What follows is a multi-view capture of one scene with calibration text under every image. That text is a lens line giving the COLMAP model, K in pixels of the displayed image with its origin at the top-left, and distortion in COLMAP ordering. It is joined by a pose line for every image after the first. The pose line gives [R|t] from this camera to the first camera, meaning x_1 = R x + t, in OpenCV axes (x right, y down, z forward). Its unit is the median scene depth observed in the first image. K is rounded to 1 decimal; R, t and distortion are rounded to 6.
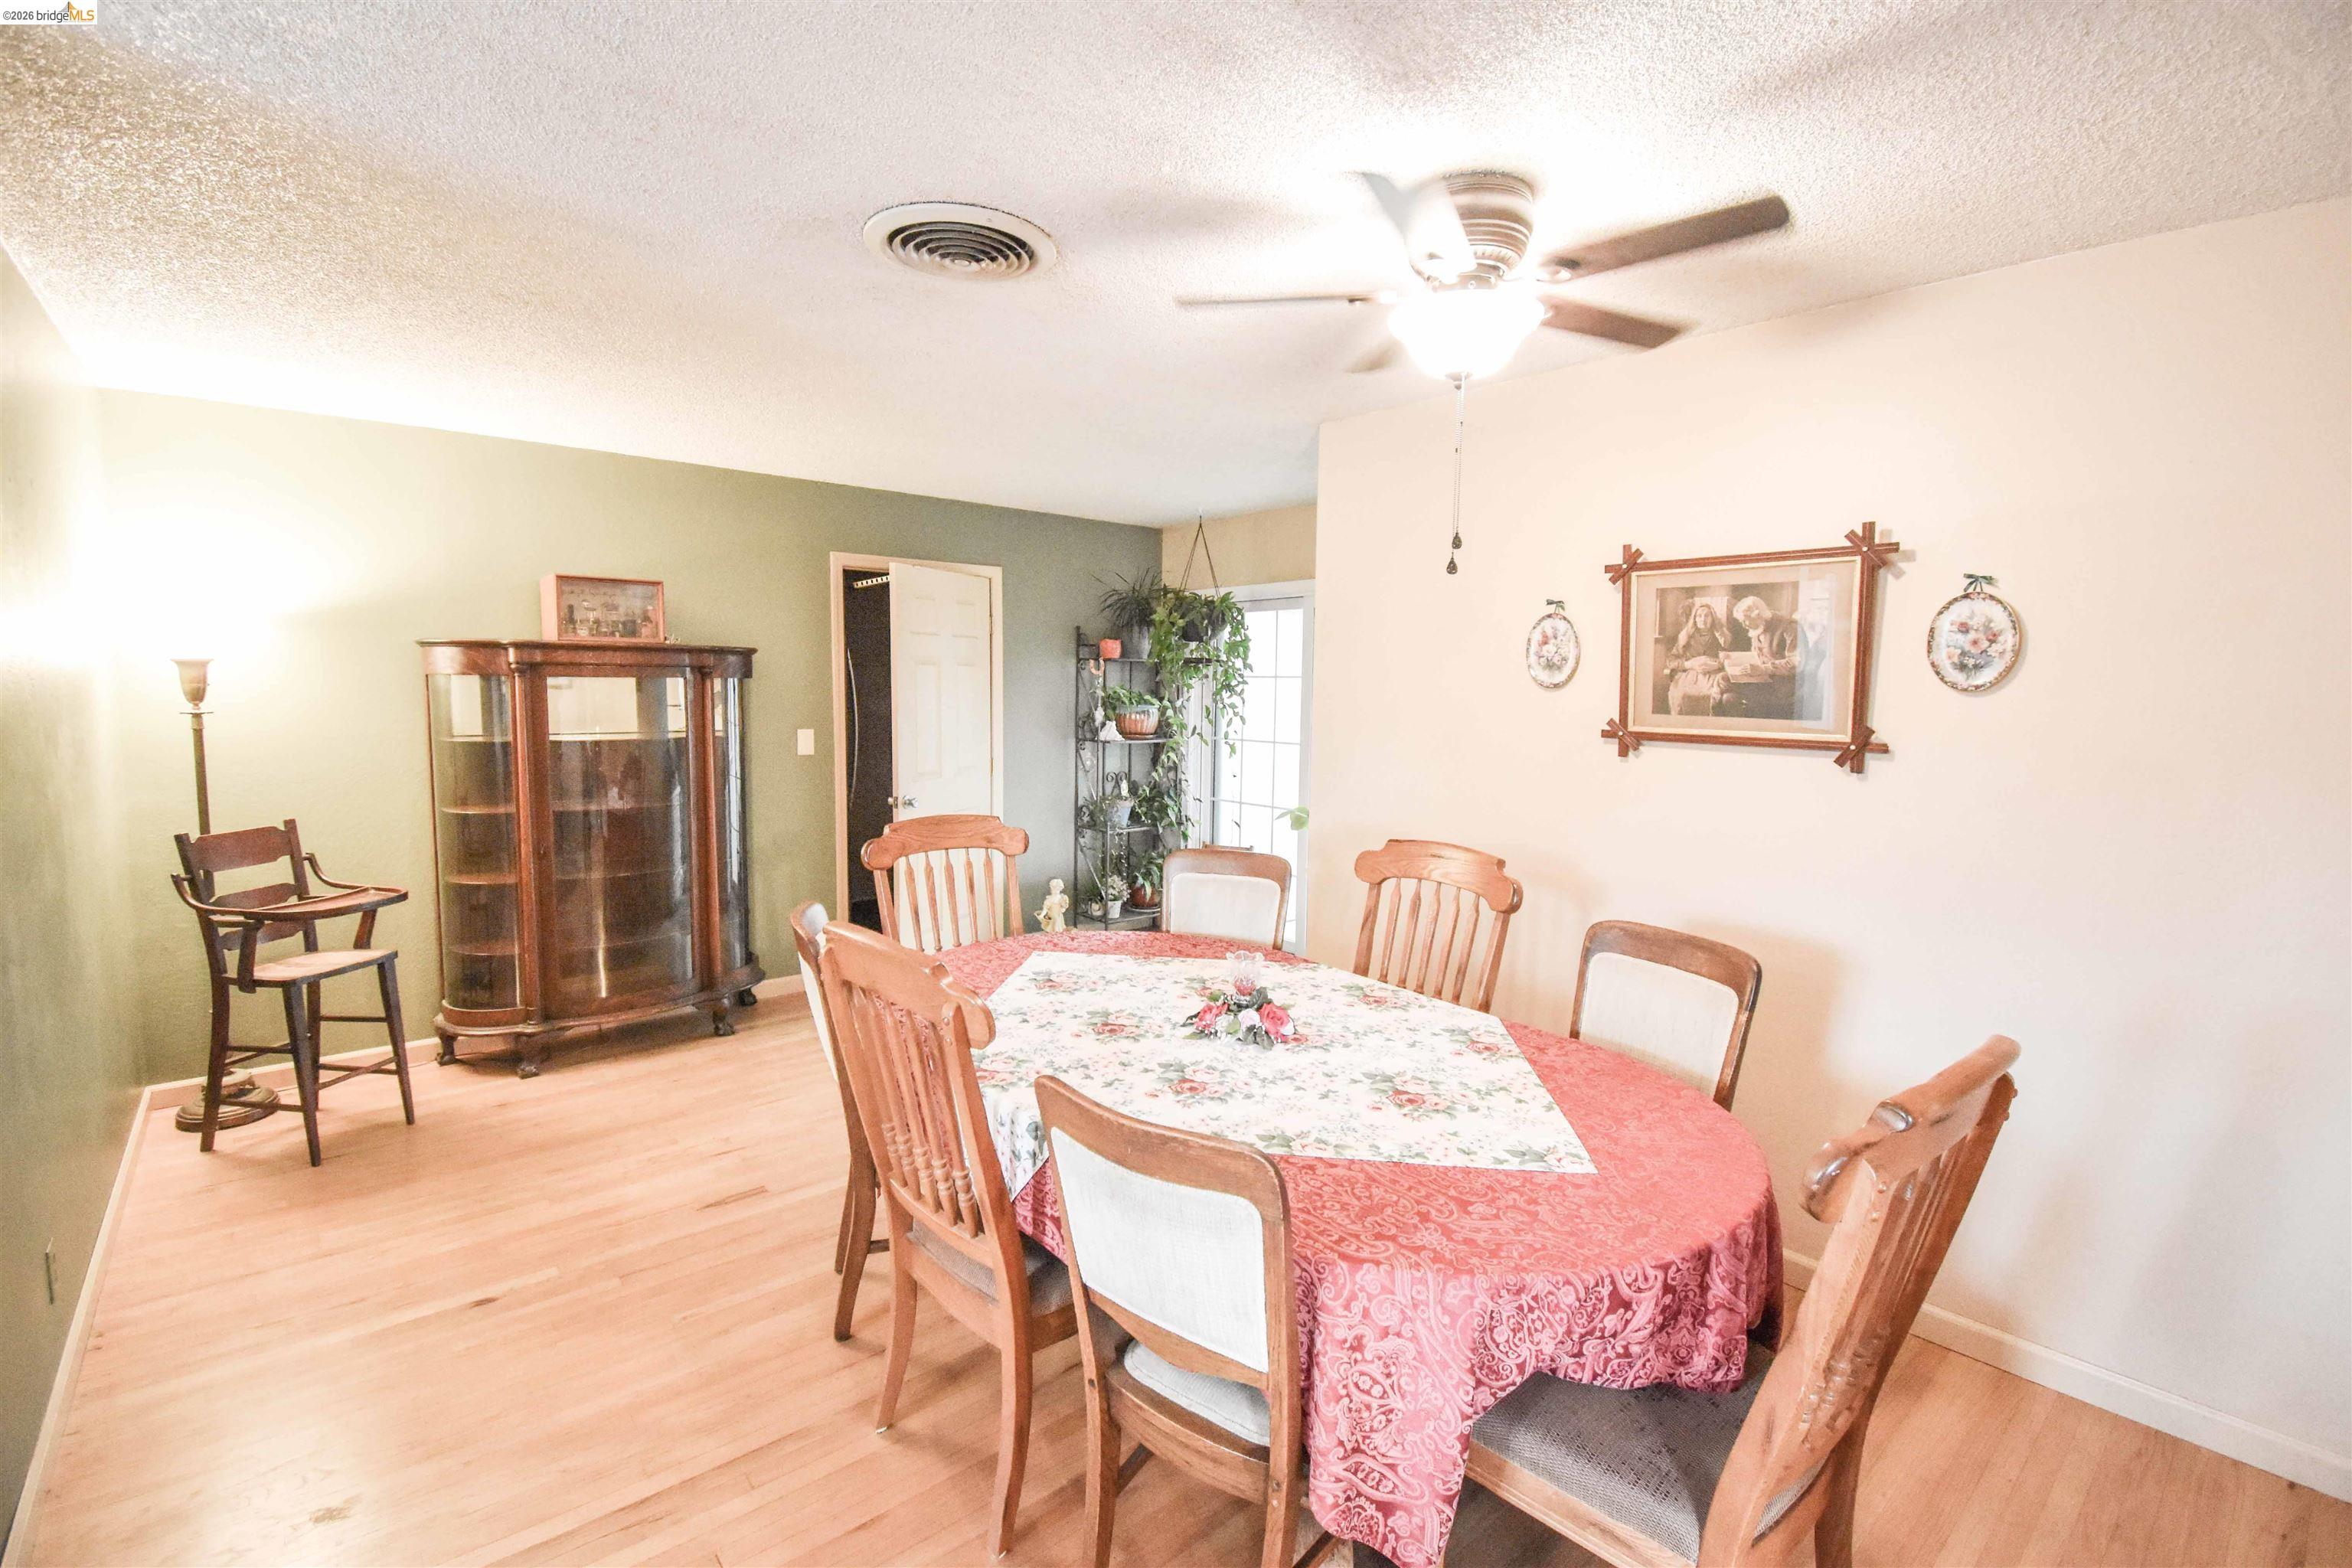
lens RADIAL K [[1036.3, 0, 1176.0], [0, 1036.3, 784.0], [0, 0, 1]] dist [0.013004, -0.023261]
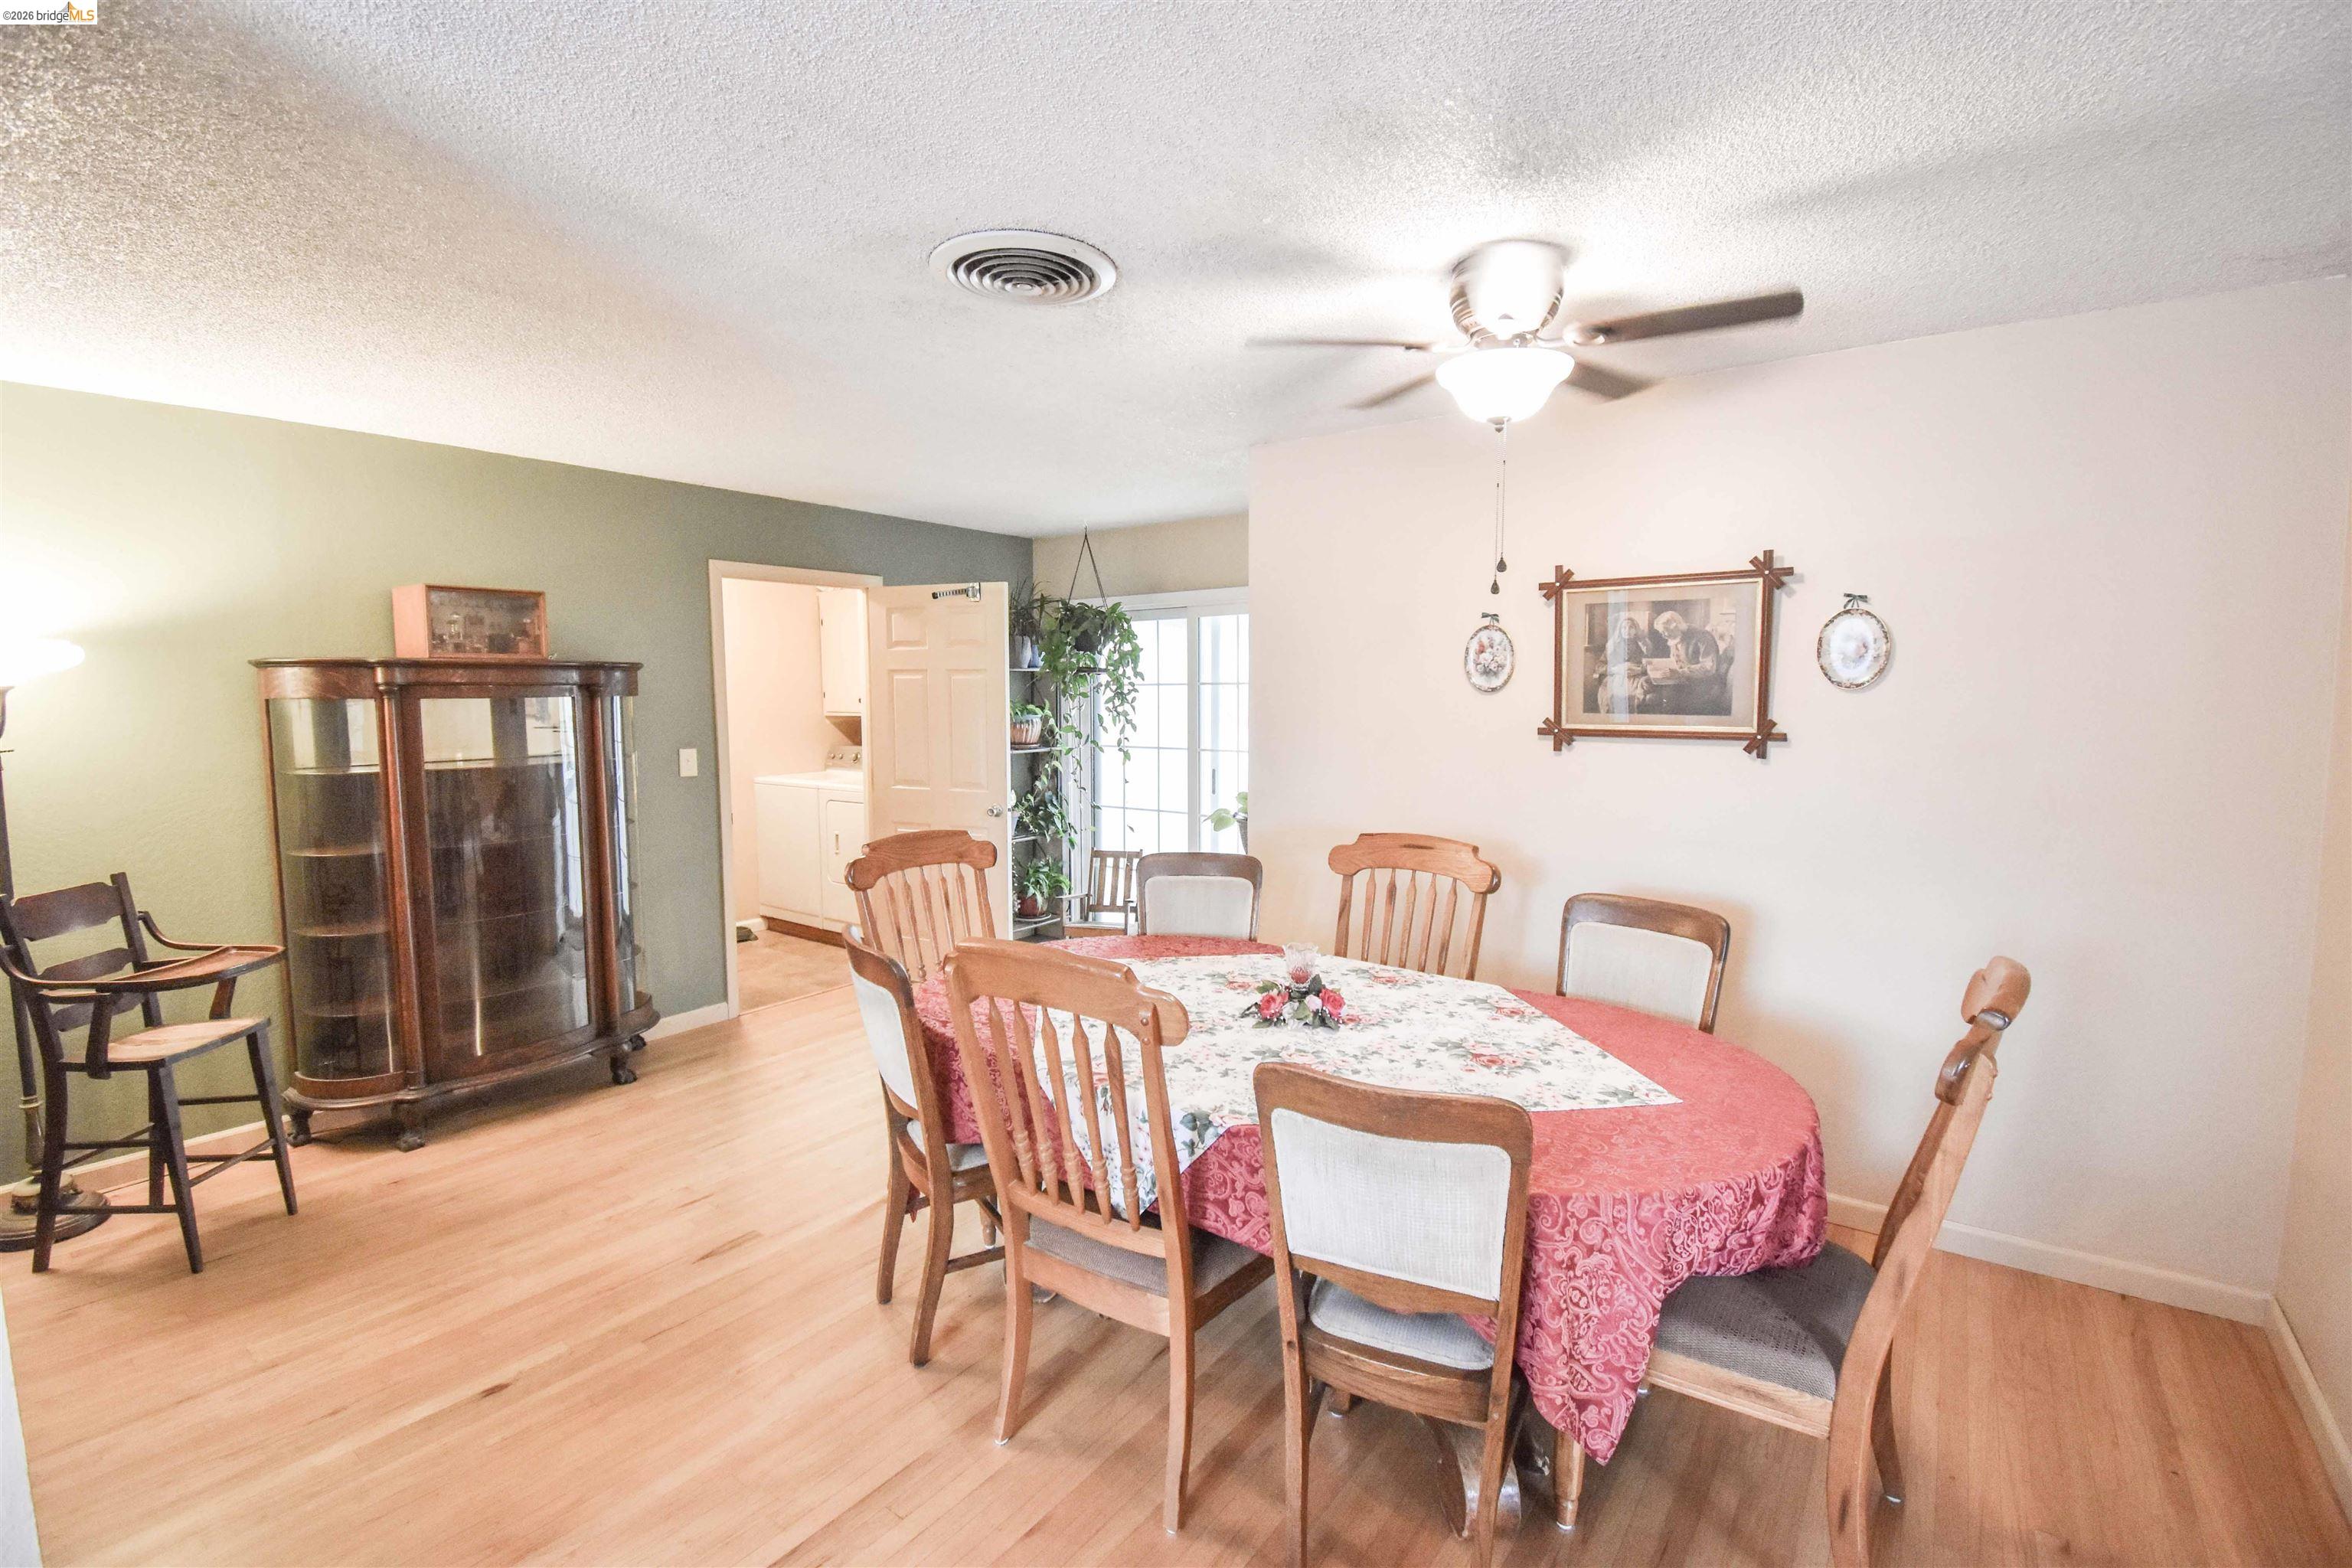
lens RADIAL K [[1036.3, 0, 1176.0], [0, 1036.3, 784.0], [0, 0, 1]] dist [0.013004, -0.023261]
pose [[0.974387, -0.037582, 0.221715, -0.223611], [0.038809, 0.999246, -0.001180, -0.004886], [-0.221504, 0.009754, 0.975111, -0.016891]]
